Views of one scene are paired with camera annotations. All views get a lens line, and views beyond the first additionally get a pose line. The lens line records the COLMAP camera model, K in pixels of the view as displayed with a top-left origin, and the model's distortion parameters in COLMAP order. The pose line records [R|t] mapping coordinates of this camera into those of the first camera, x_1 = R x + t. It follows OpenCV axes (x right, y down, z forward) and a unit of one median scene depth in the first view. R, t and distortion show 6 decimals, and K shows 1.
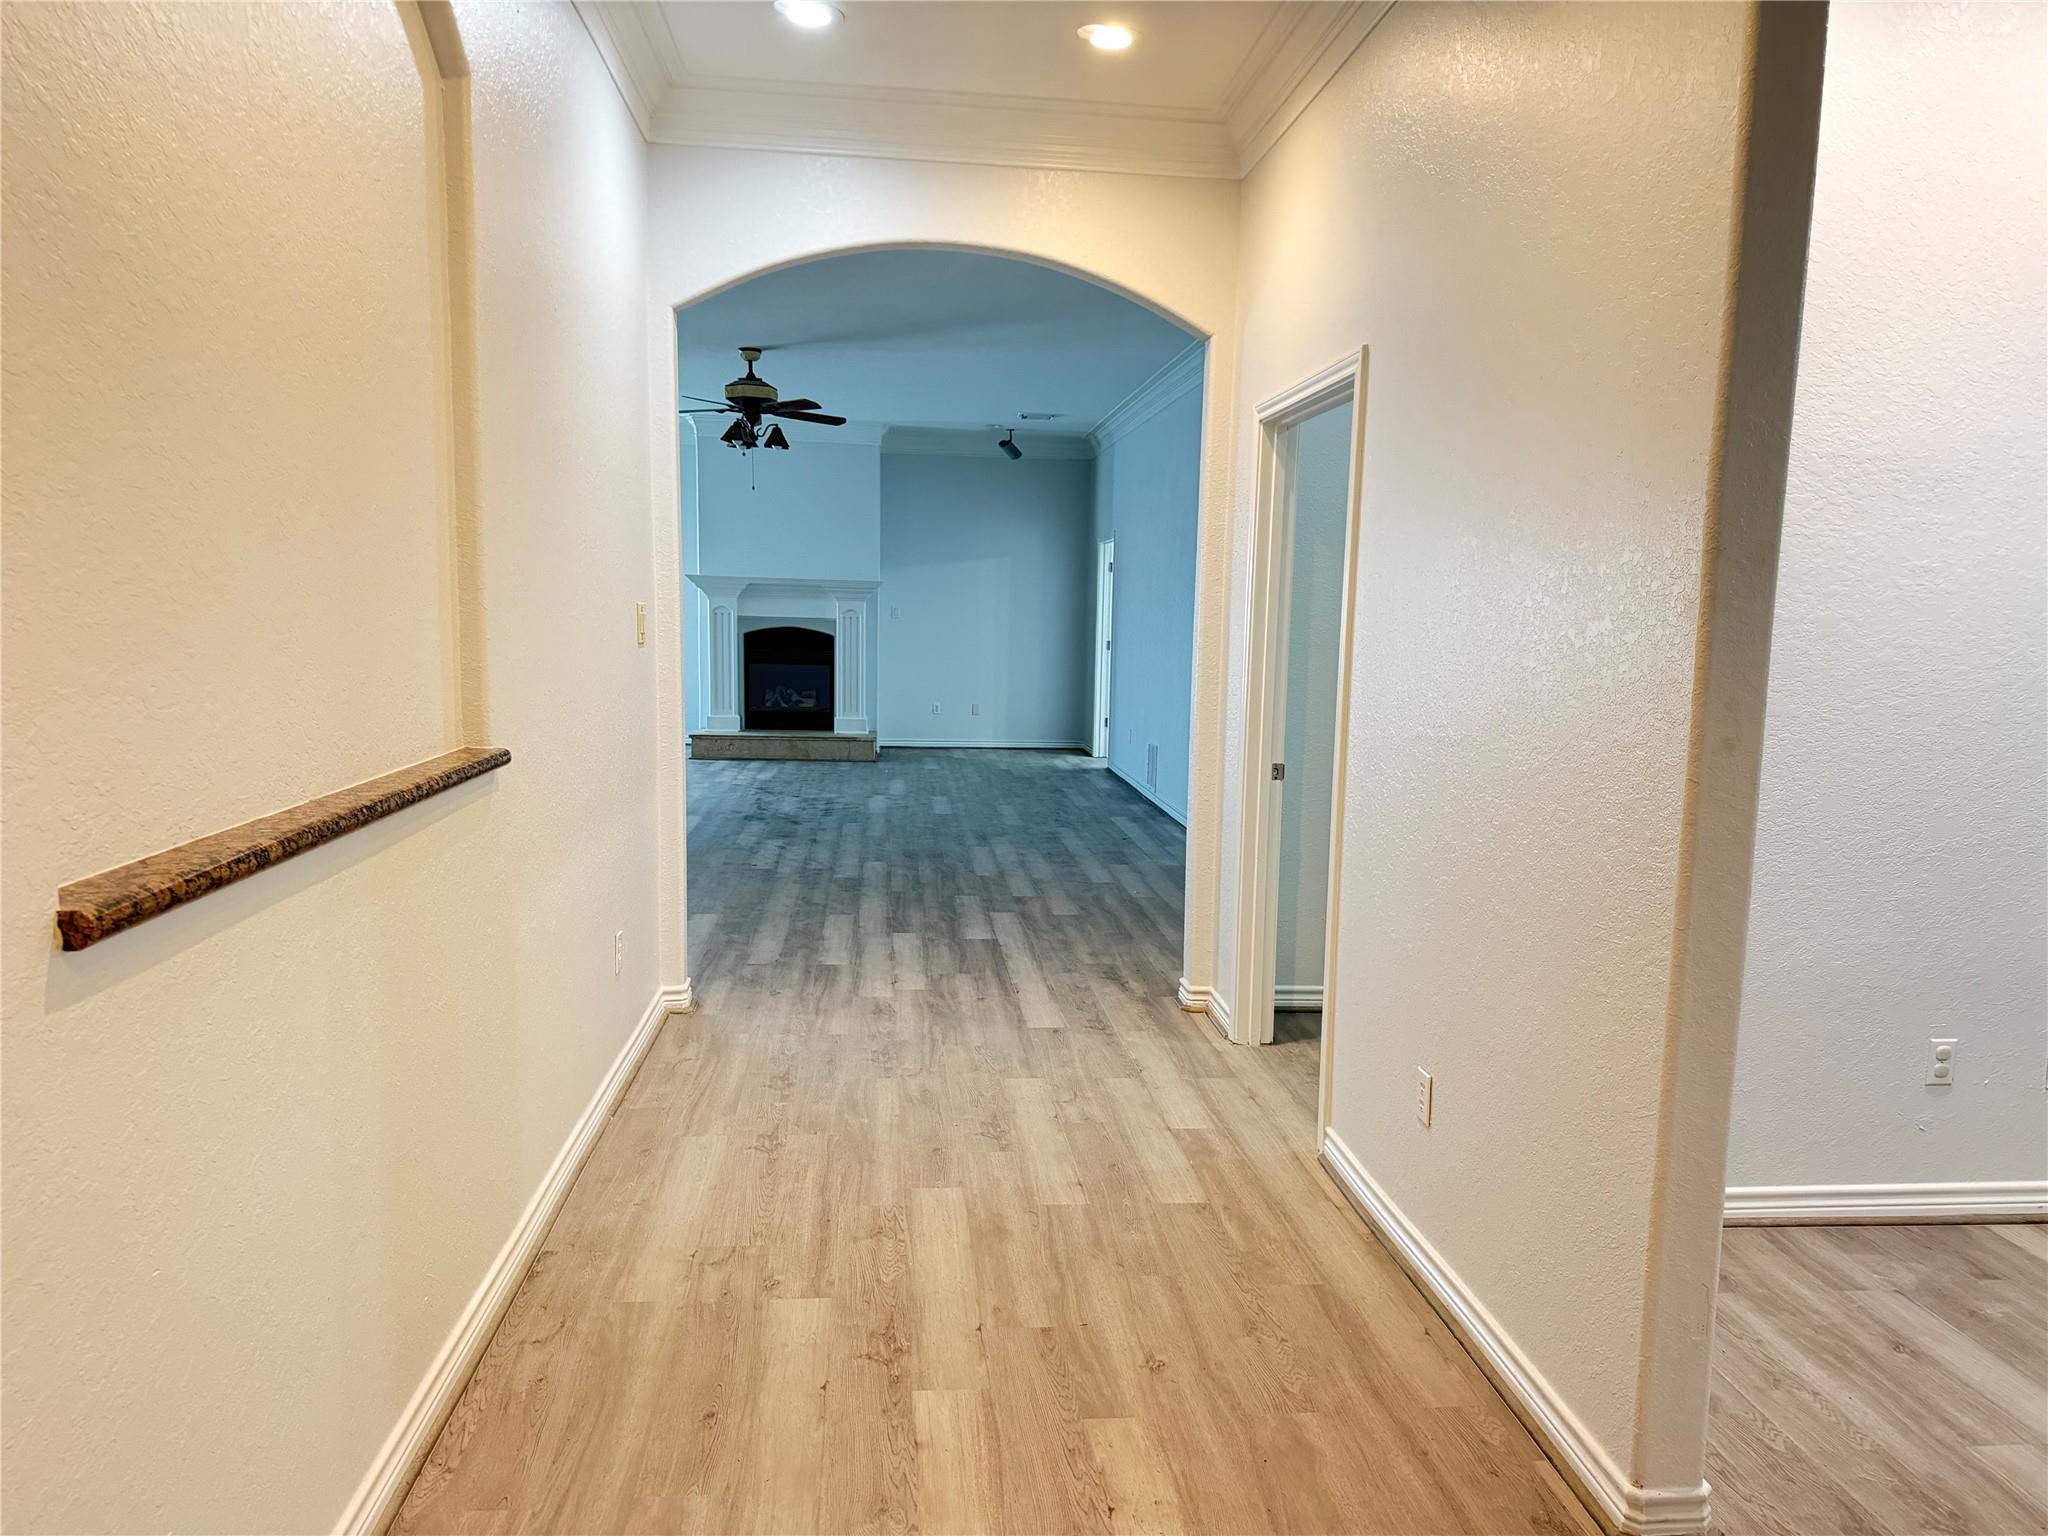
lens RADIAL K [[1435.4, 0, 1035.3], [0, 1435.4, 777.4], [0, 0, 1]] dist [0.175304, -0.274721]
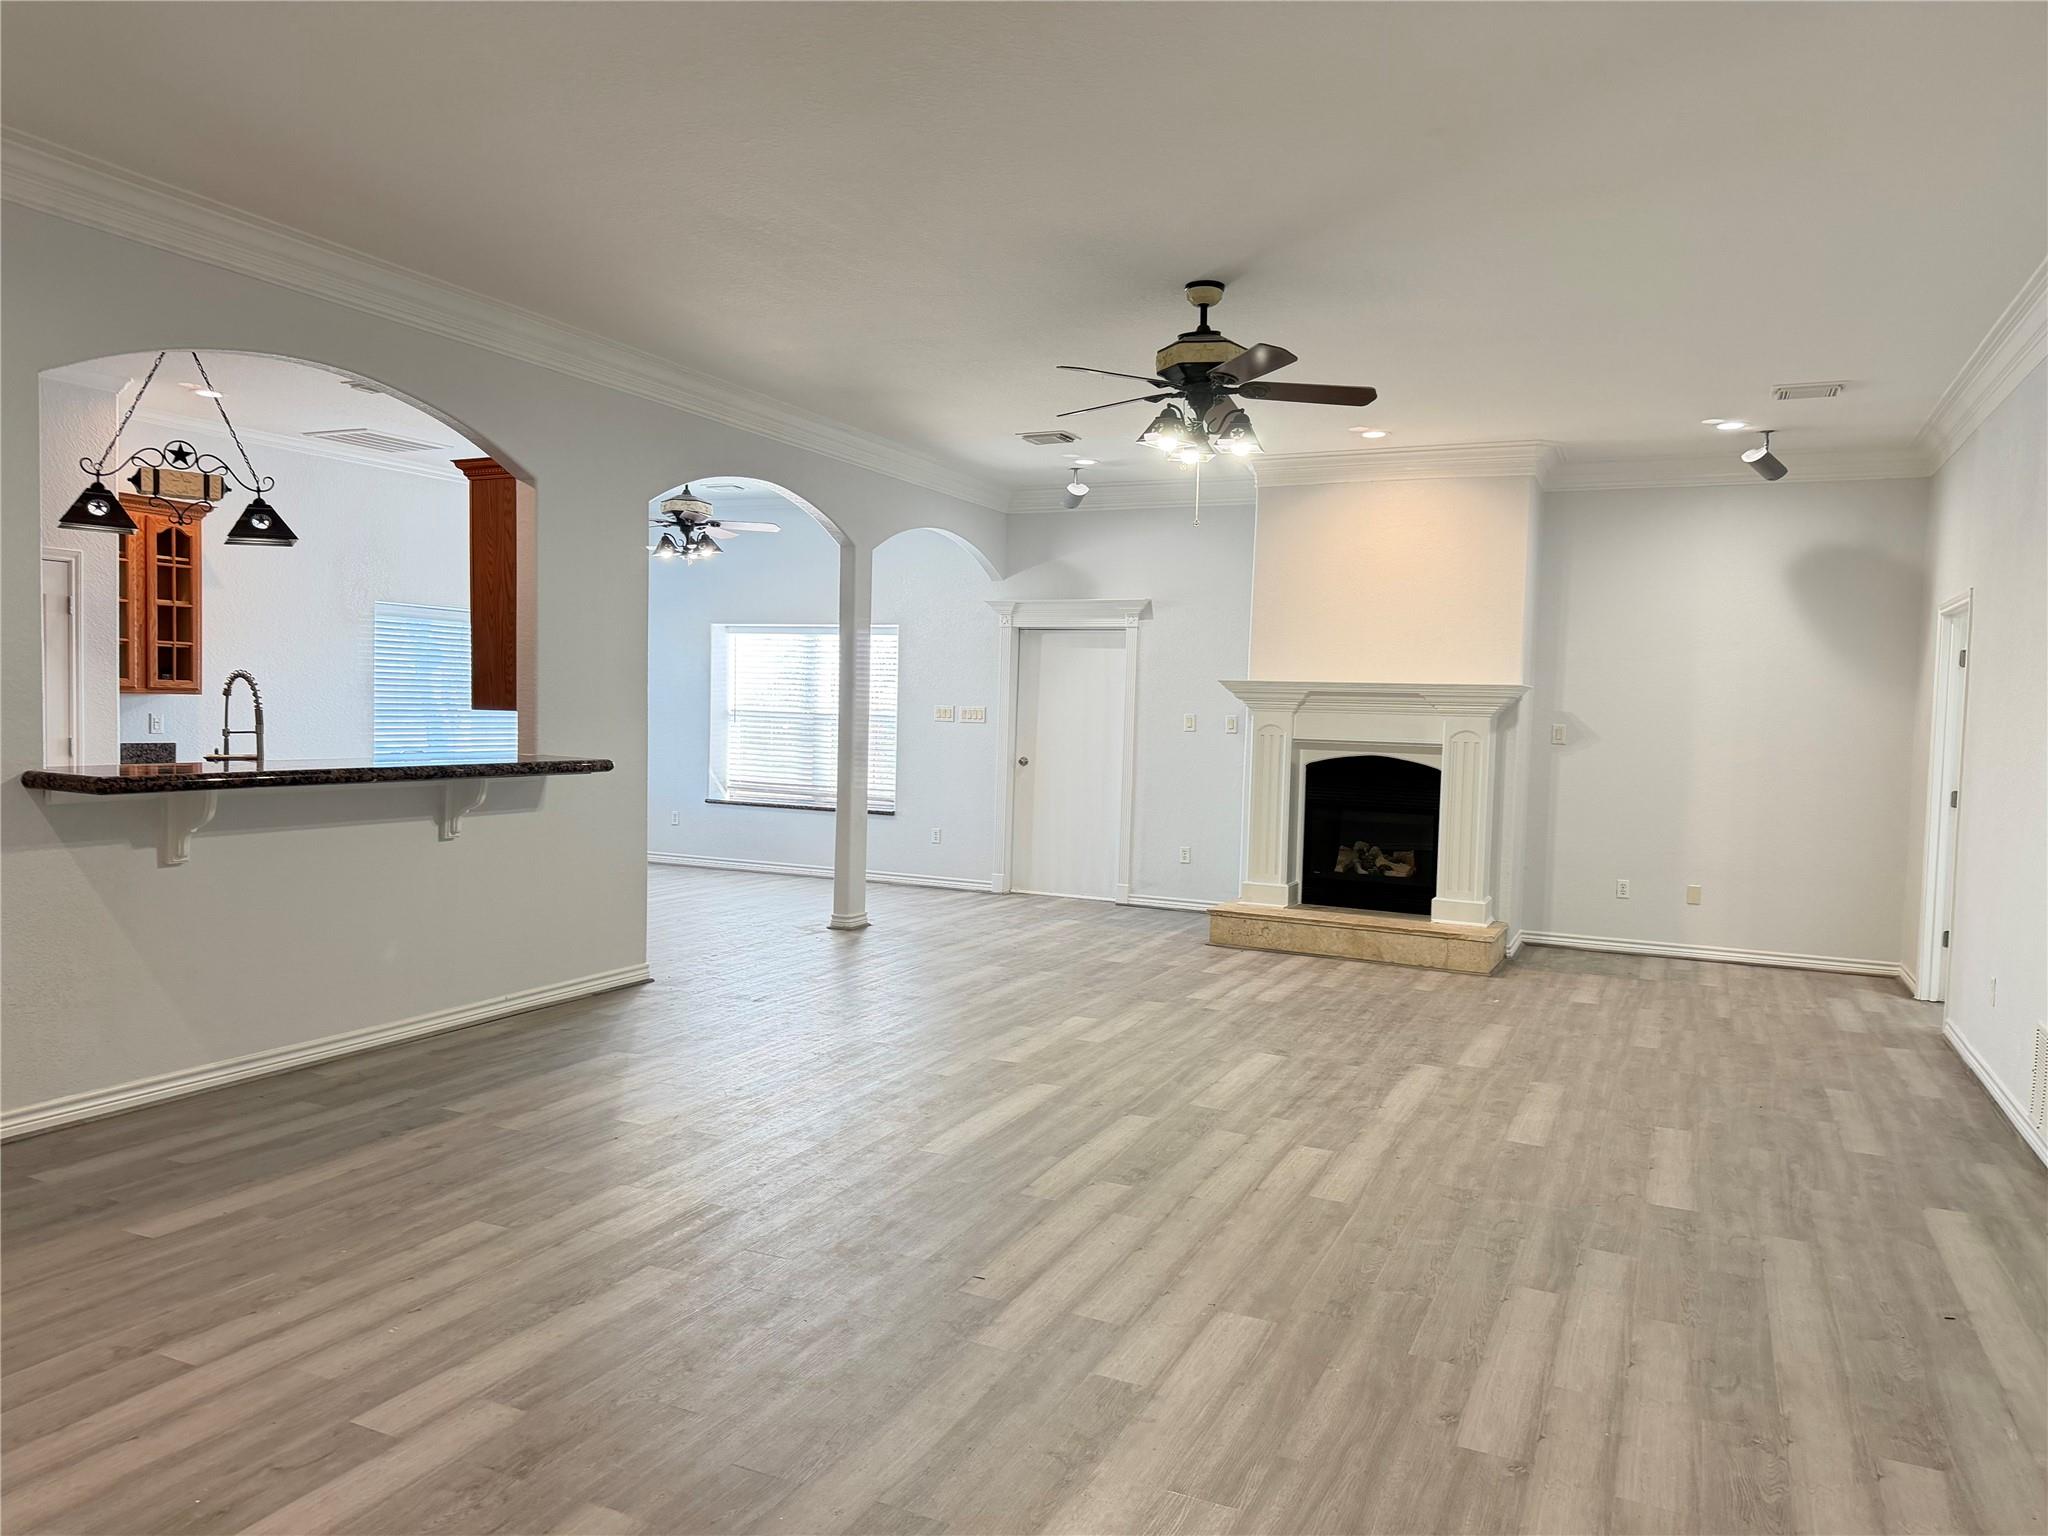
lens RADIAL K [[1440.6, 0, 1029.5], [0, 1440.6, 776.1], [0, 0, 1]] dist [0.111023, -0.143630]
pose [[0.864524, 0.028853, -0.501762, 0.028829], [-0.068906, 0.995728, -0.061465, -0.044019], [0.497845, 0.087712, 0.862819, 0.357177]]
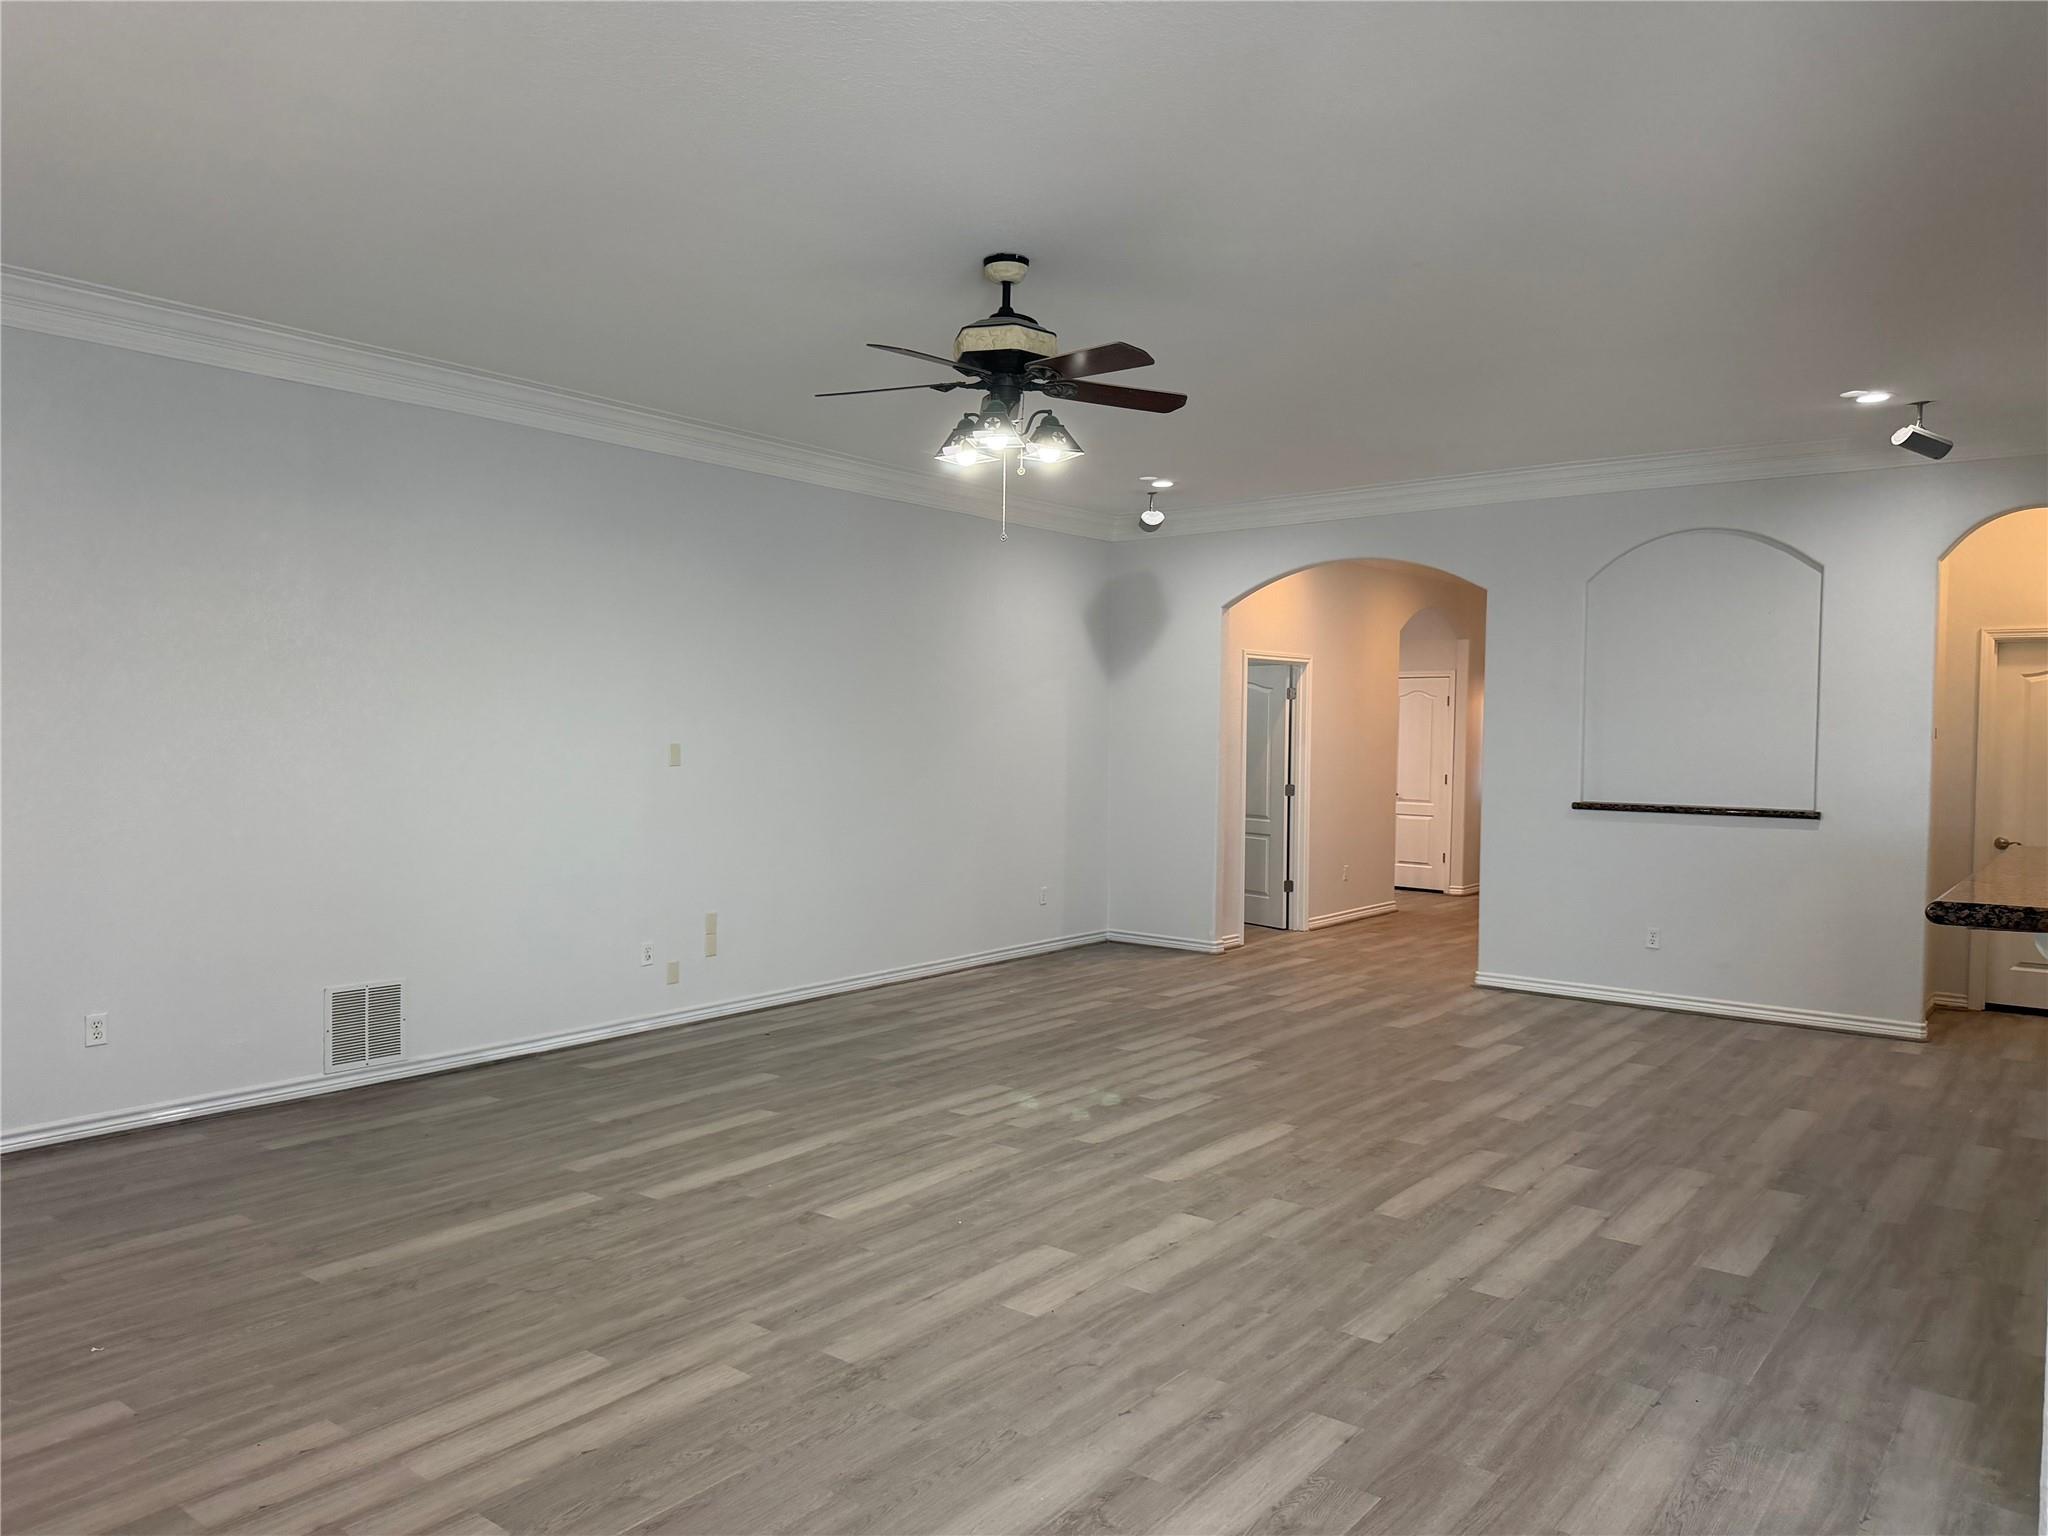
lens RADIAL K [[1440.6, 0, 1029.5], [0, 1440.6, 776.1], [0, 0, 1]] dist [0.111023, -0.143630]
pose [[-0.725112, -0.055112, 0.686422, -0.399603], [0.053860, 0.989200, 0.136318, -0.136372], [-0.686522, 0.135816, -0.714312, 1.002472]]
